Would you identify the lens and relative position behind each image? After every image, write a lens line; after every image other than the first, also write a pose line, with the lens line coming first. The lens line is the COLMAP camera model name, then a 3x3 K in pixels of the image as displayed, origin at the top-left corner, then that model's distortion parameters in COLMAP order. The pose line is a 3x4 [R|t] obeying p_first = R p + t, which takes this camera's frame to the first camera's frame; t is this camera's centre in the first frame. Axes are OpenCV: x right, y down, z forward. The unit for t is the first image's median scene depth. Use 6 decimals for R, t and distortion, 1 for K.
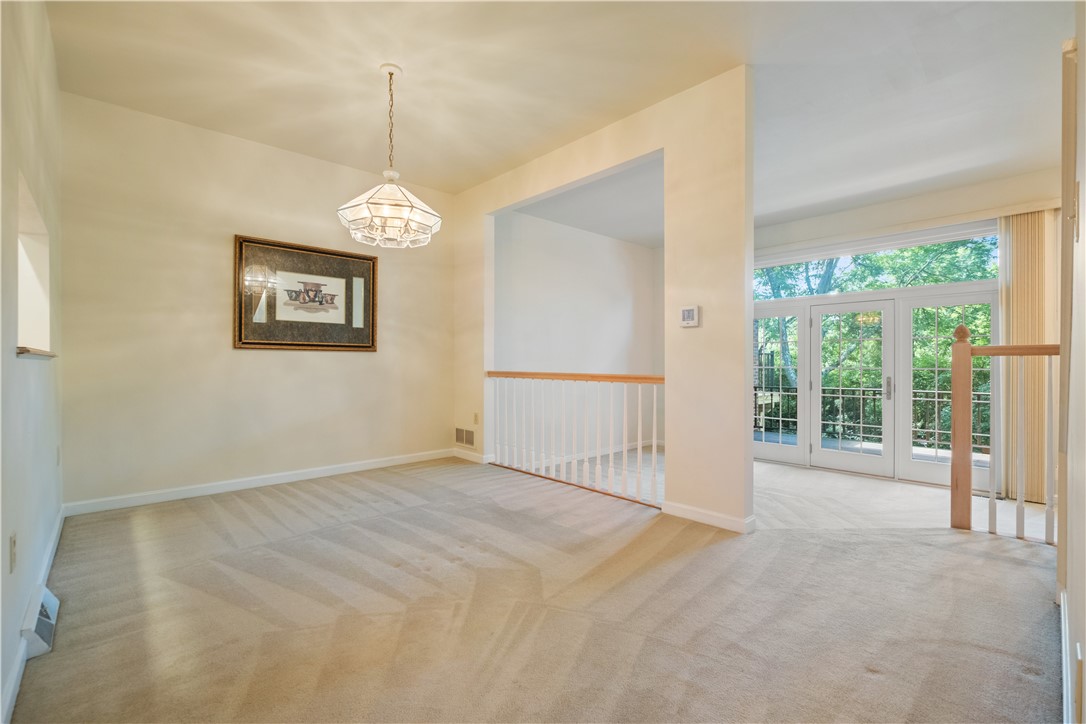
lens RADIAL K [[477.0, 0, 543.0], [0, 477.0, 362.0], [0, 0, 1]] dist [-0.002449, -0.000265]
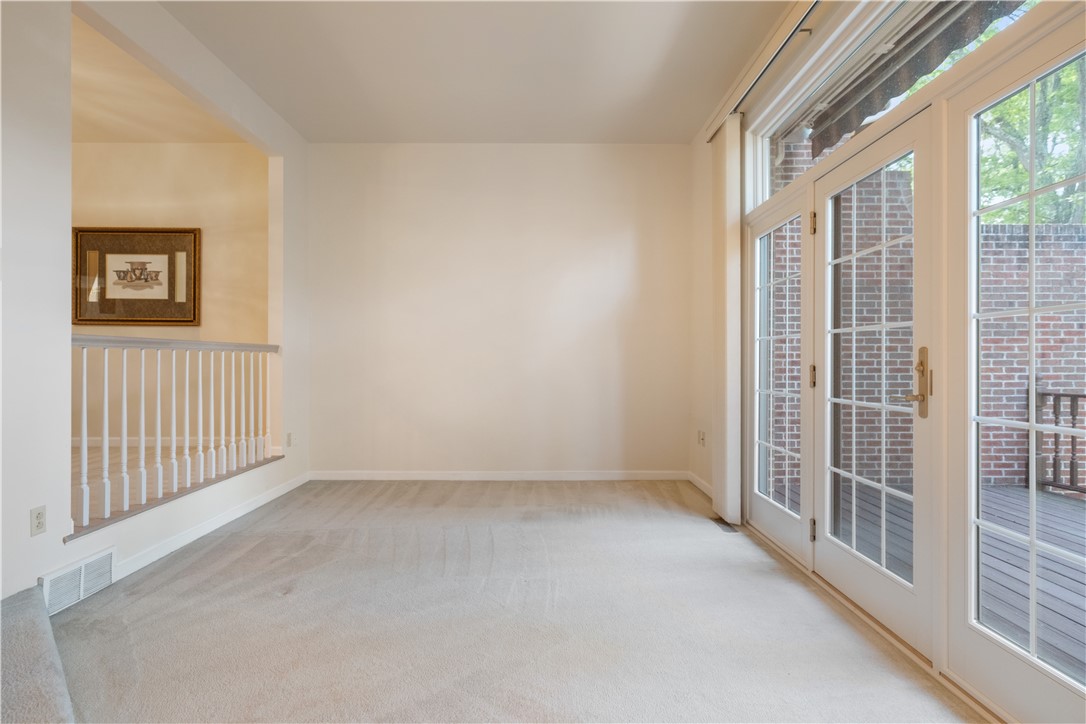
lens RADIAL K [[524.8, 0, 543.0], [0, 524.8, 362.0], [0, 0, 1]] dist [0.000196, 0.000052]
pose [[0.749886, 0.003562, -0.661558, 0.939818], [-0.000270, 0.999987, 0.005079, 0.049329], [0.661567, -0.003630, 0.749877, 0.699401]]
